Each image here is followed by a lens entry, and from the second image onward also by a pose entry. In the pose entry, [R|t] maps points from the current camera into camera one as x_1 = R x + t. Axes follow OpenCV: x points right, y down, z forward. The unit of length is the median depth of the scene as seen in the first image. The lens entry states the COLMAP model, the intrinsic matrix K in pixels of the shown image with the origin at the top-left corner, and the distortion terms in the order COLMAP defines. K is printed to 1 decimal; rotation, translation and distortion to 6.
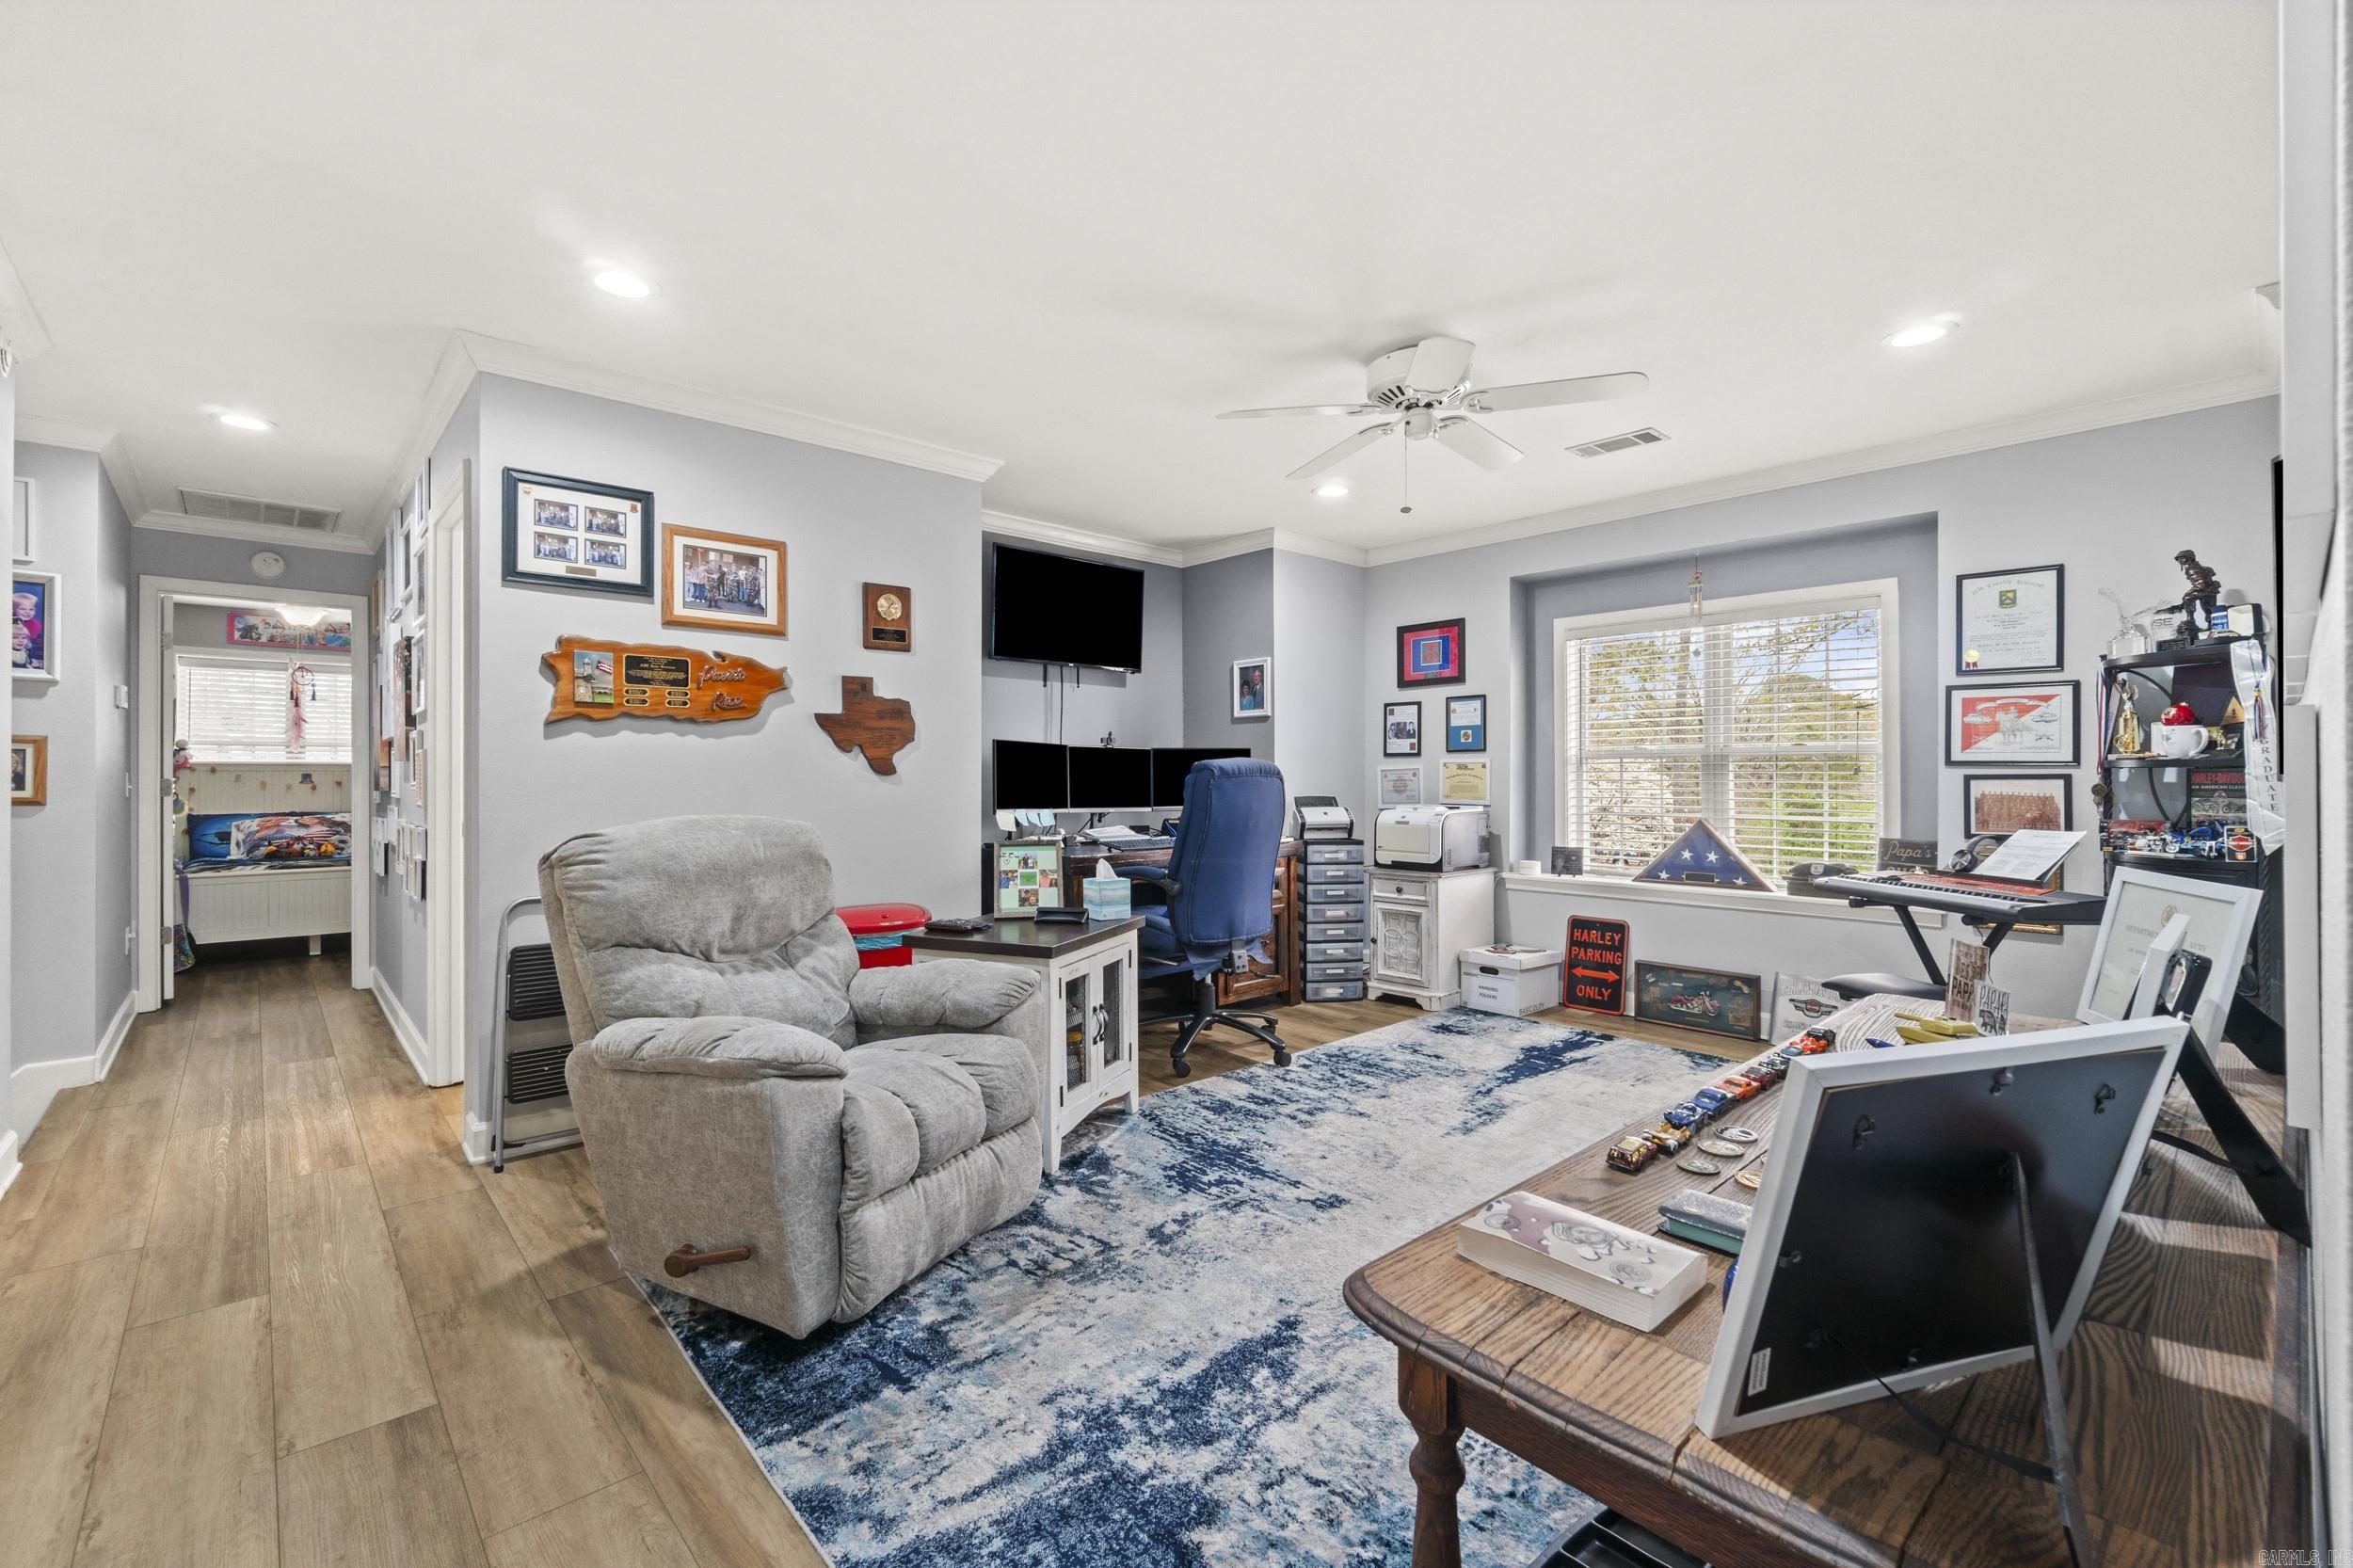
lens RADIAL K [[1014.2, 0, 1156.2], [0, 1014.2, 778.3], [0, 0, 1]] dist [-0.008508, -0.000387]
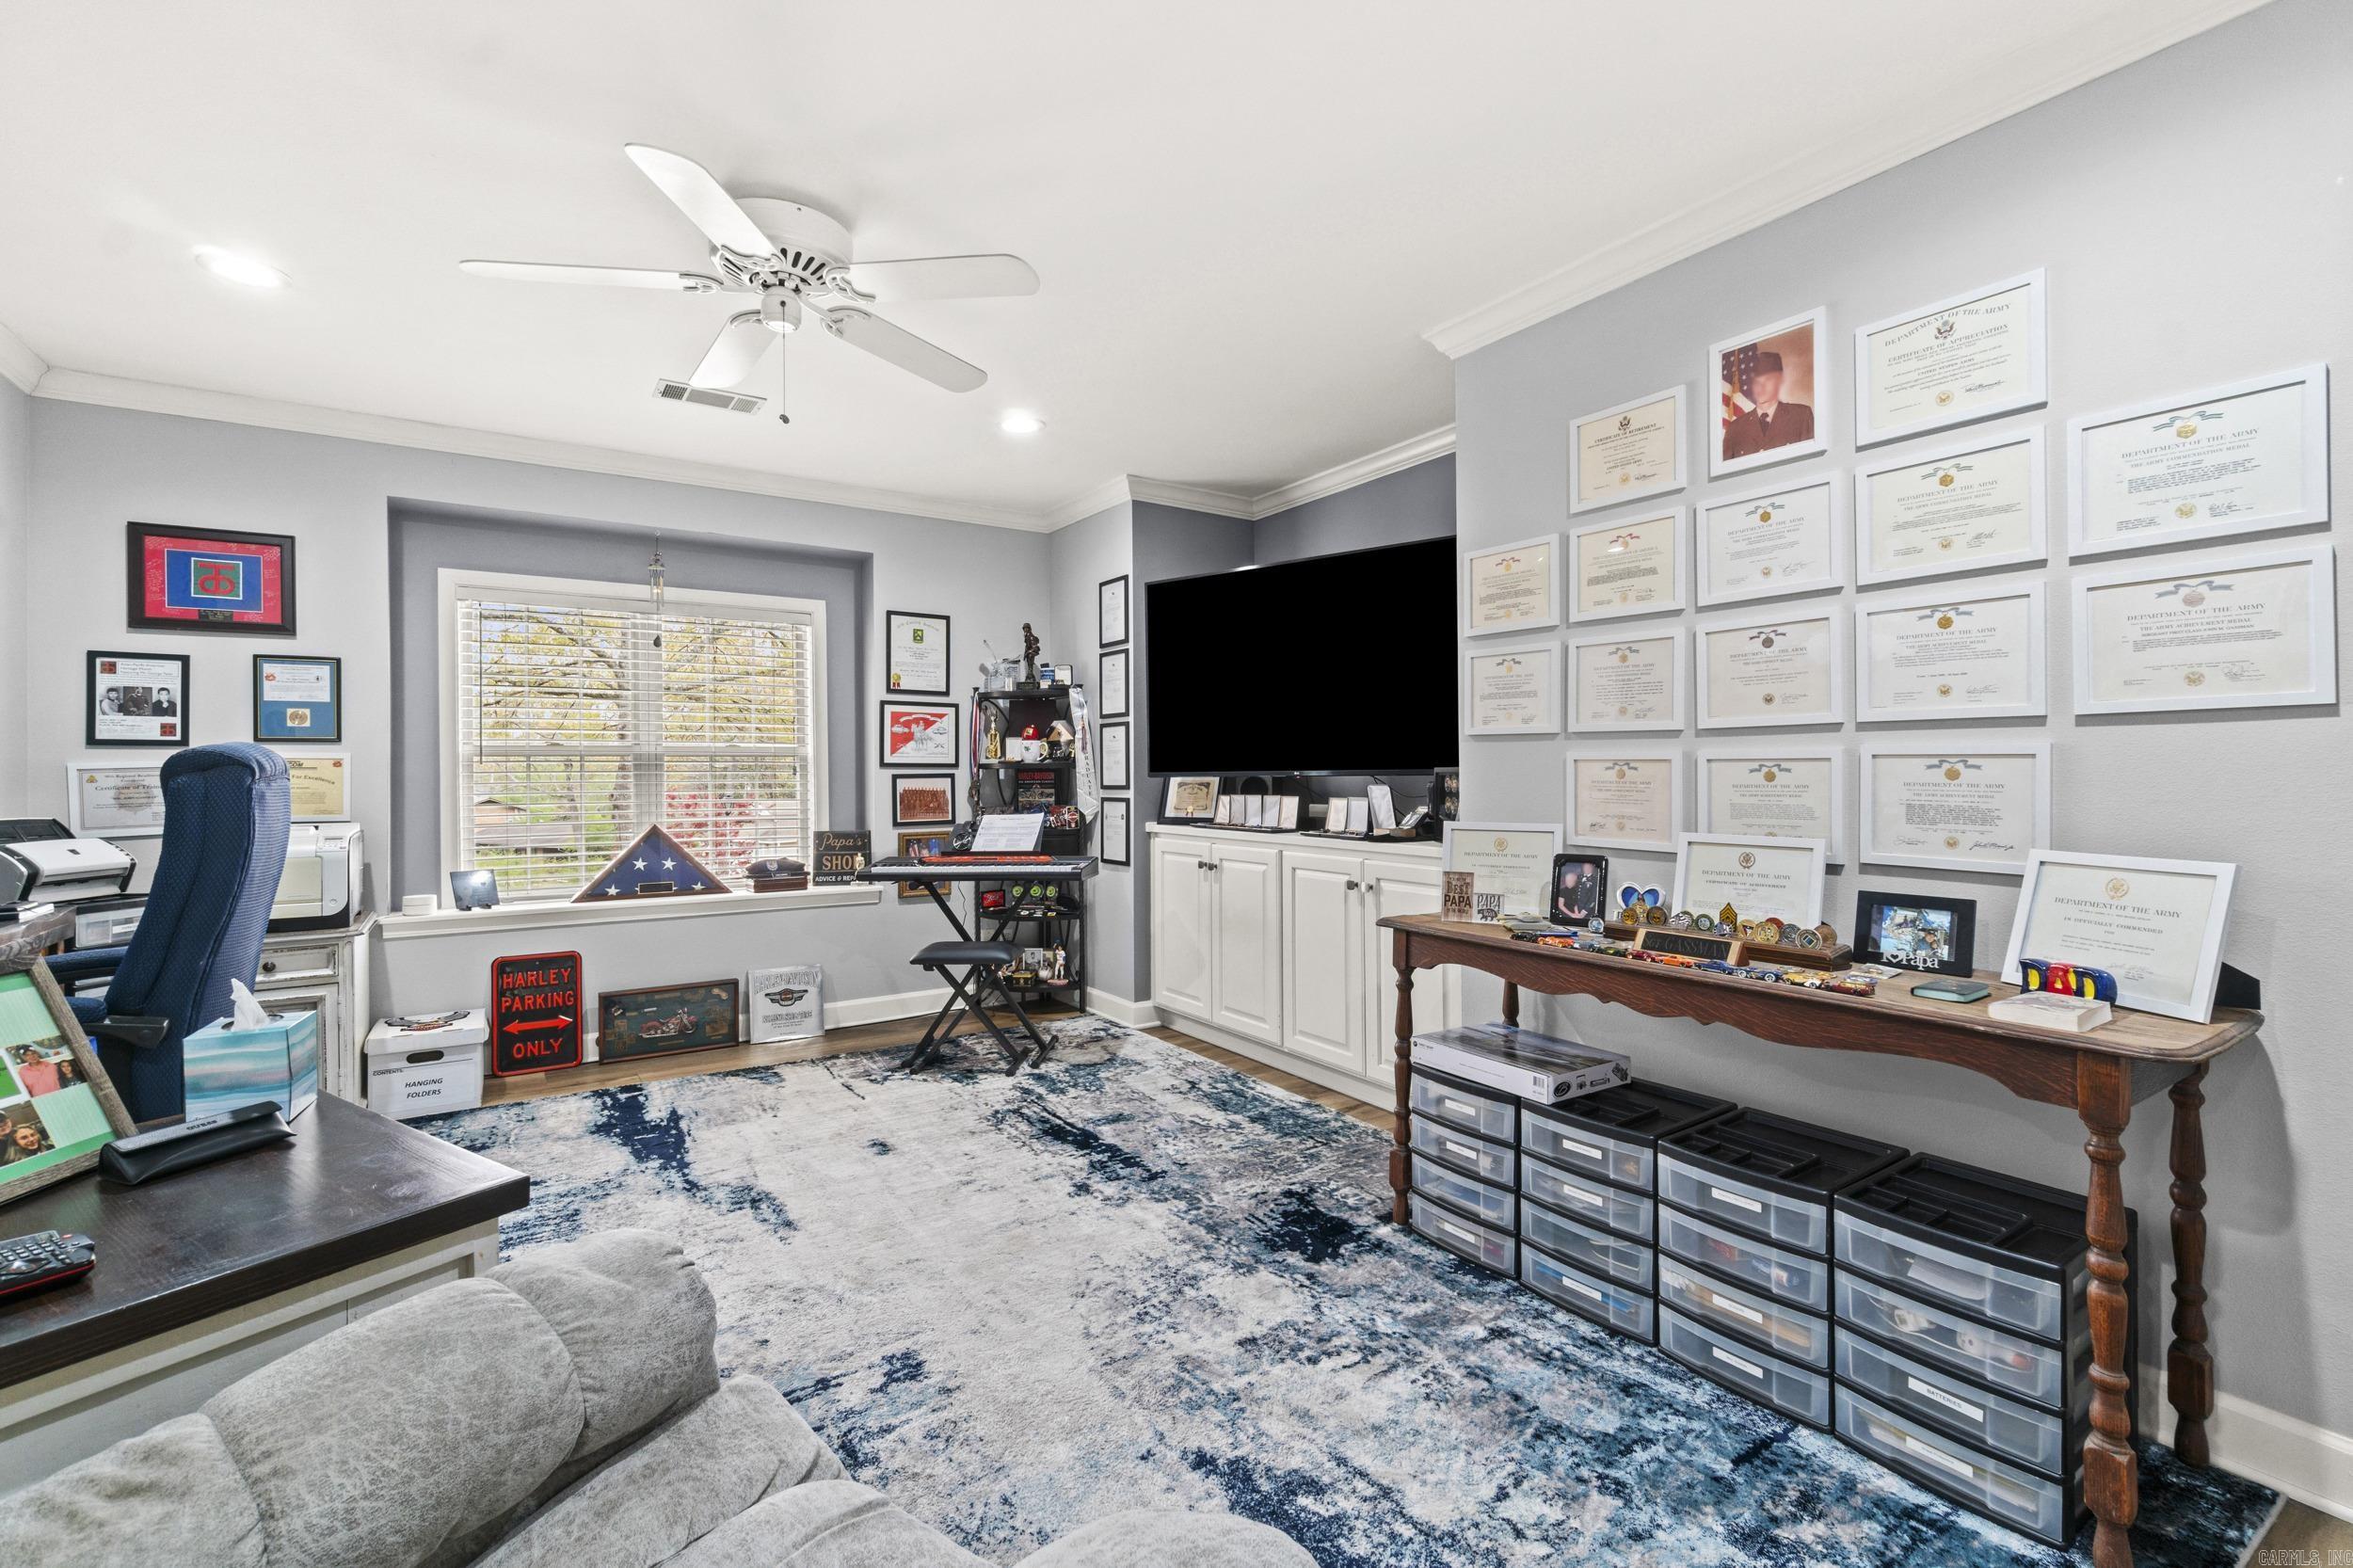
lens RADIAL K [[1014.2, 0, 1158.4], [0, 1014.2, 773.3], [0, 0, 1]] dist [-0.008508, -0.000387]
pose [[0.142730, -0.001829, 0.989760, -0.326719], [0.006721, 0.999977, 0.000878, -0.003323], [-0.989739, 0.006527, 0.142739, 0.450086]]
